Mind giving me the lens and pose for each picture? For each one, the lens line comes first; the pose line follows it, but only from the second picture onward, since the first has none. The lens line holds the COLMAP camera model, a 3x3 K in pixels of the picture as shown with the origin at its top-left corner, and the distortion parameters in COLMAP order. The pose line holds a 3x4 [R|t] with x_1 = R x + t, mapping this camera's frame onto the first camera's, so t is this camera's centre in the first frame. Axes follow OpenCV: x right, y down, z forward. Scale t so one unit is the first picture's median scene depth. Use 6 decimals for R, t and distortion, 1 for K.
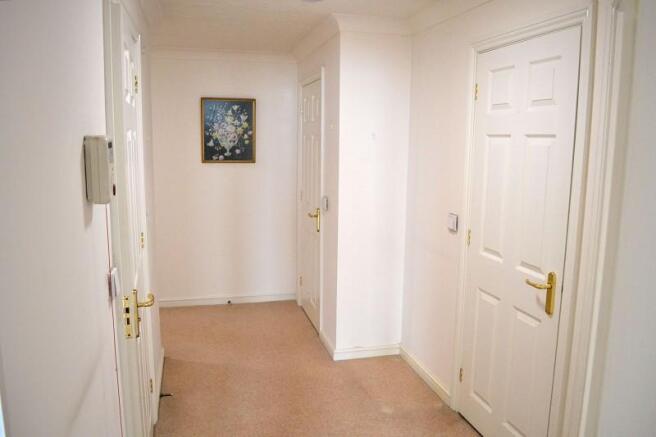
lens RADIAL K [[507.9, 0, 328.0], [0, 507.9, 218.5], [0, 0, 1]] dist [-0.082550, 0.007217]
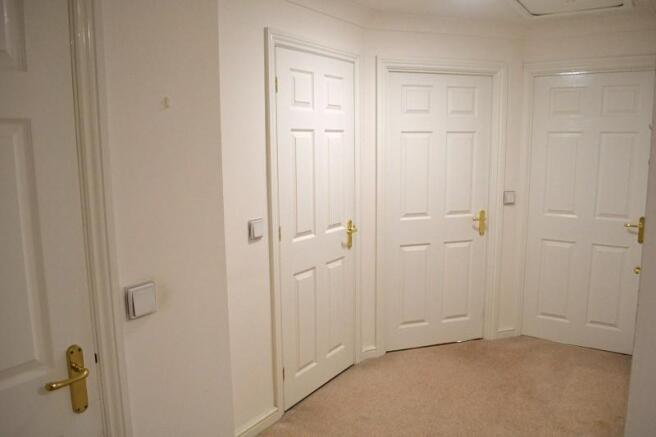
lens RADIAL K [[507.9, 0, 328.0], [0, 507.9, 218.5], [0, 0, 1]] dist [-0.082550, 0.007217]
pose [[-0.658013, -0.121343, 0.743165, -0.649072], [0.114850, 0.959211, 0.258309, -0.299384], [-0.744197, 0.255323, -0.617237, 1.955895]]
